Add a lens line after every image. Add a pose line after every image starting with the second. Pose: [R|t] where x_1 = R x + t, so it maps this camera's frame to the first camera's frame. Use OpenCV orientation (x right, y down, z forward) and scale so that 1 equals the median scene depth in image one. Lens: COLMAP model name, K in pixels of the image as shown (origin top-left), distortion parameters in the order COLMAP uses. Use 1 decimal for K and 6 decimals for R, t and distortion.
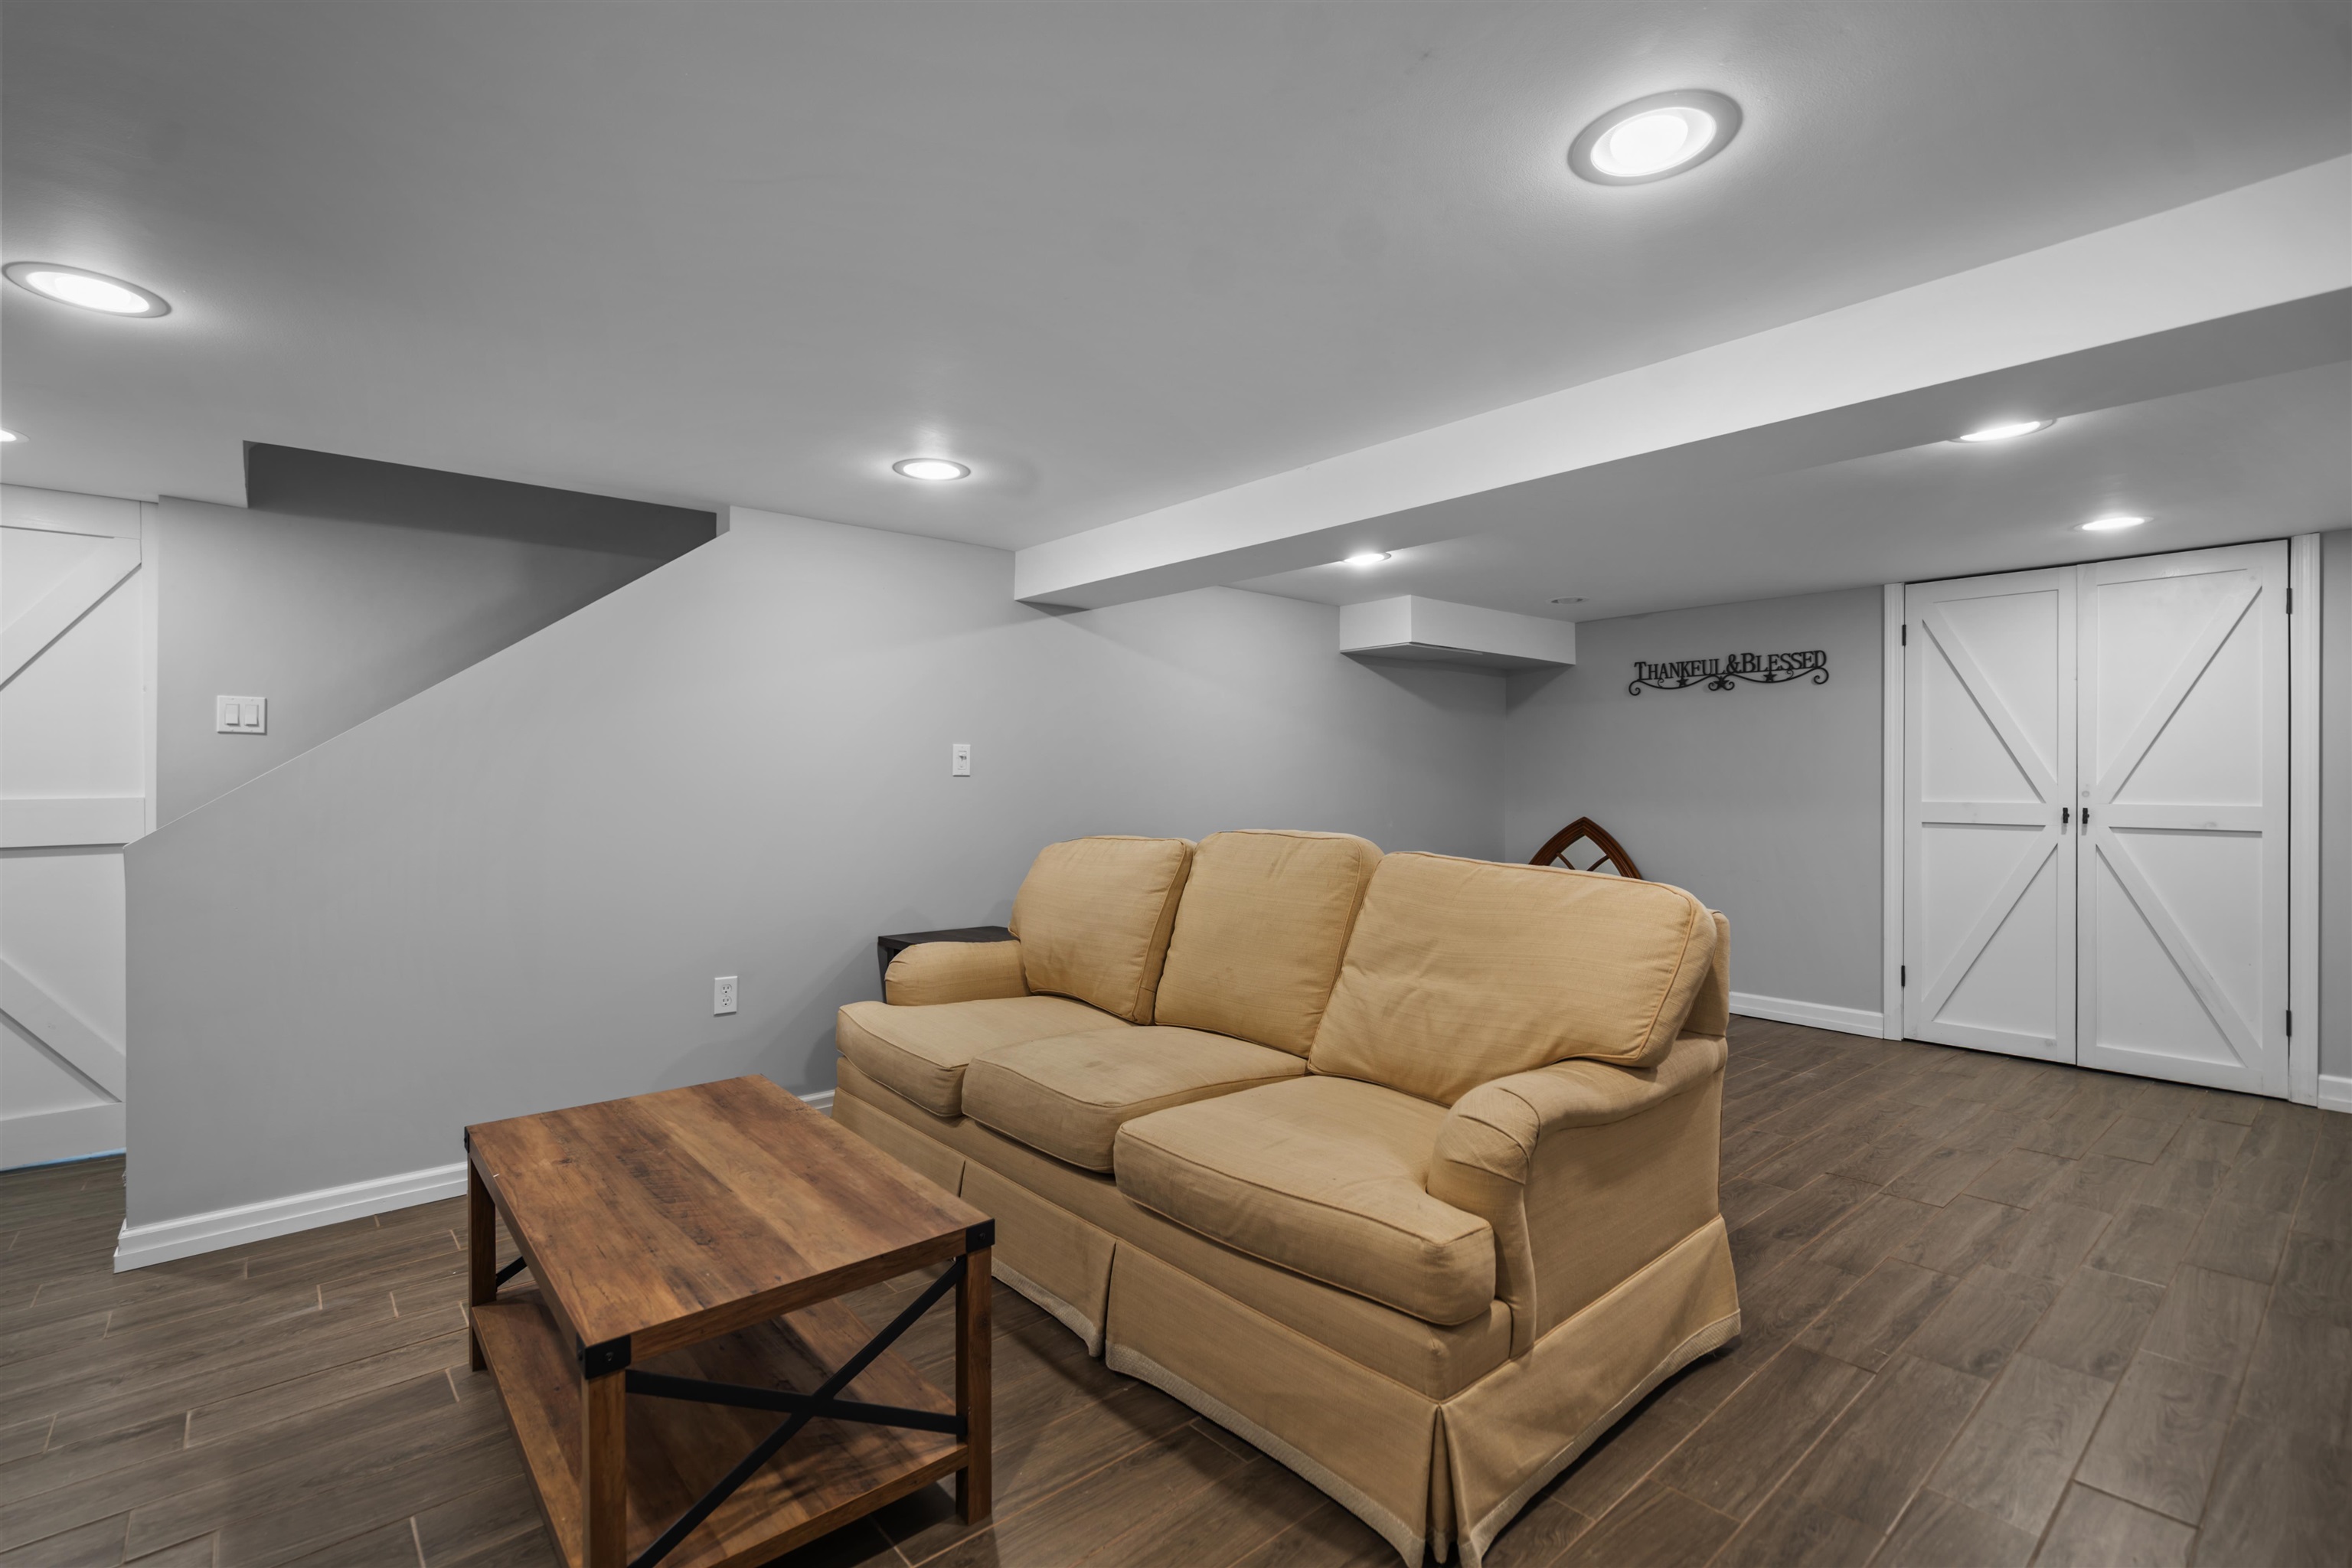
lens RADIAL K [[1084.7, 0, 1169.9], [0, 1084.7, 782.8], [0, 0, 1]] dist [-0.005340, 0.003222]
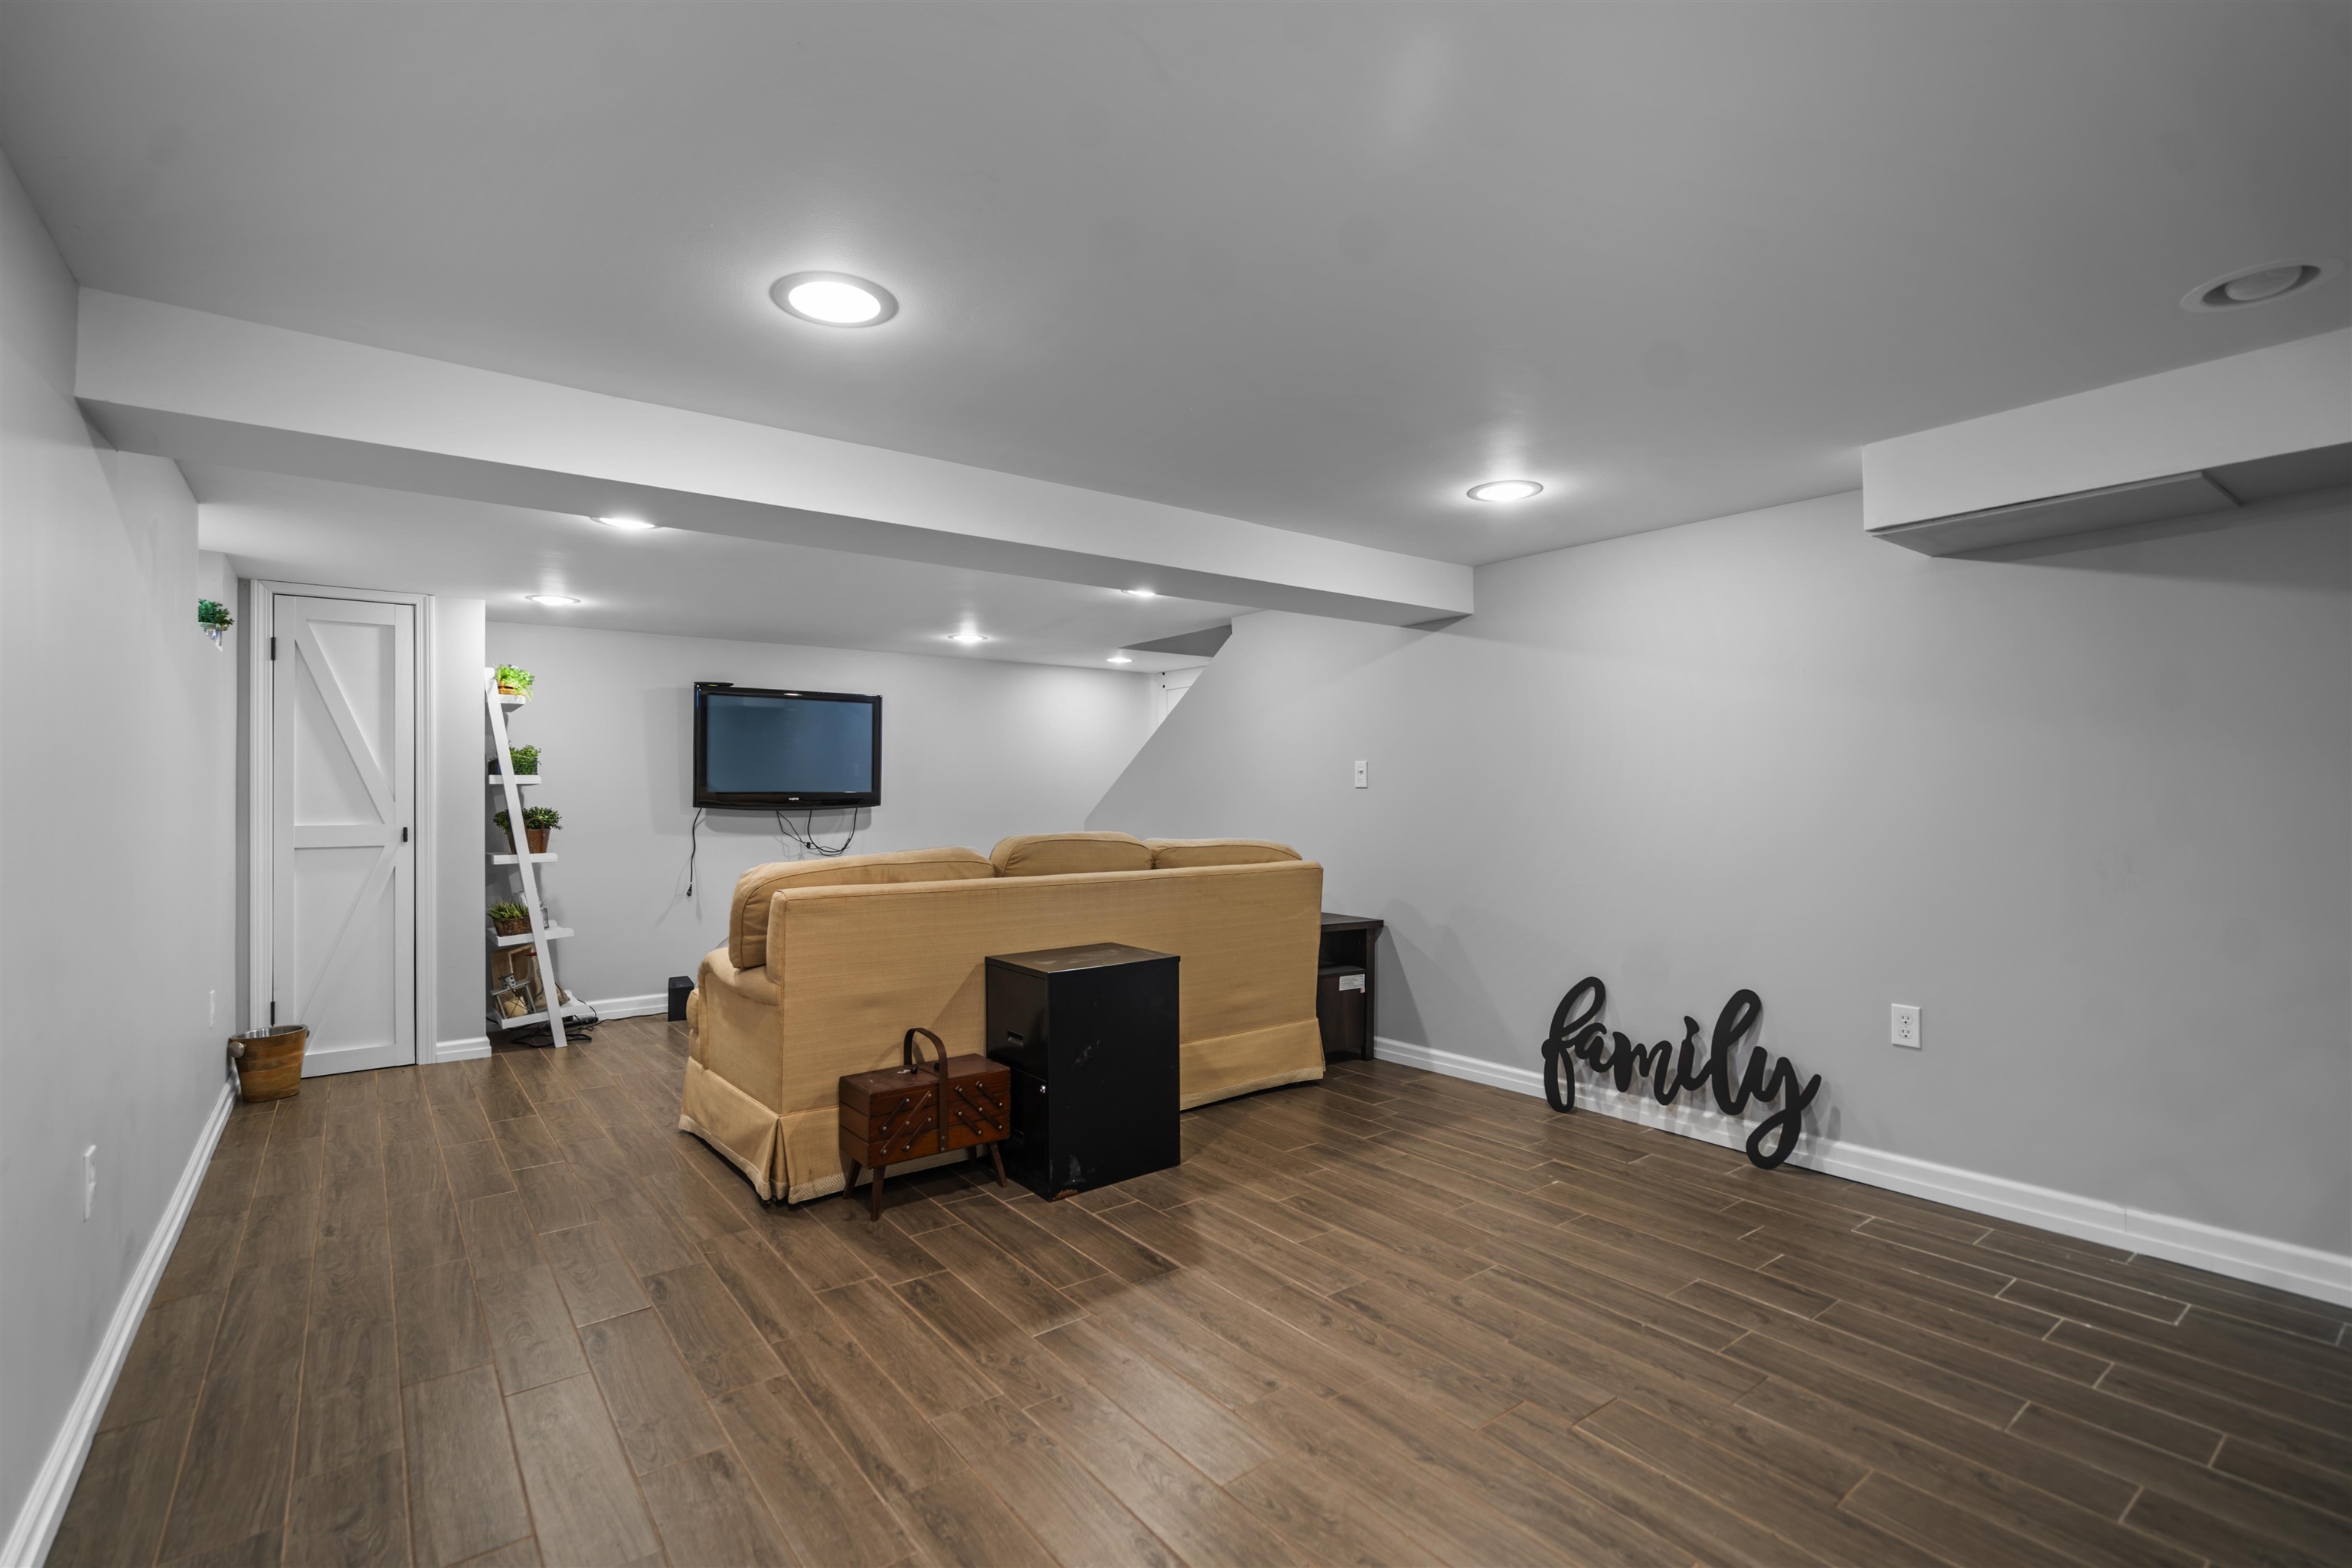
lens RADIAL K [[1084.7, 0, 1168.8], [0, 1084.7, 789.7], [0, 0, 1]] dist [-0.005340, 0.003222]
pose [[-0.069284, -0.002305, -0.997594, 1.500449], [0.004999, 0.999984, -0.002657, -0.002929], [0.997584, -0.005171, -0.069271, 1.298519]]
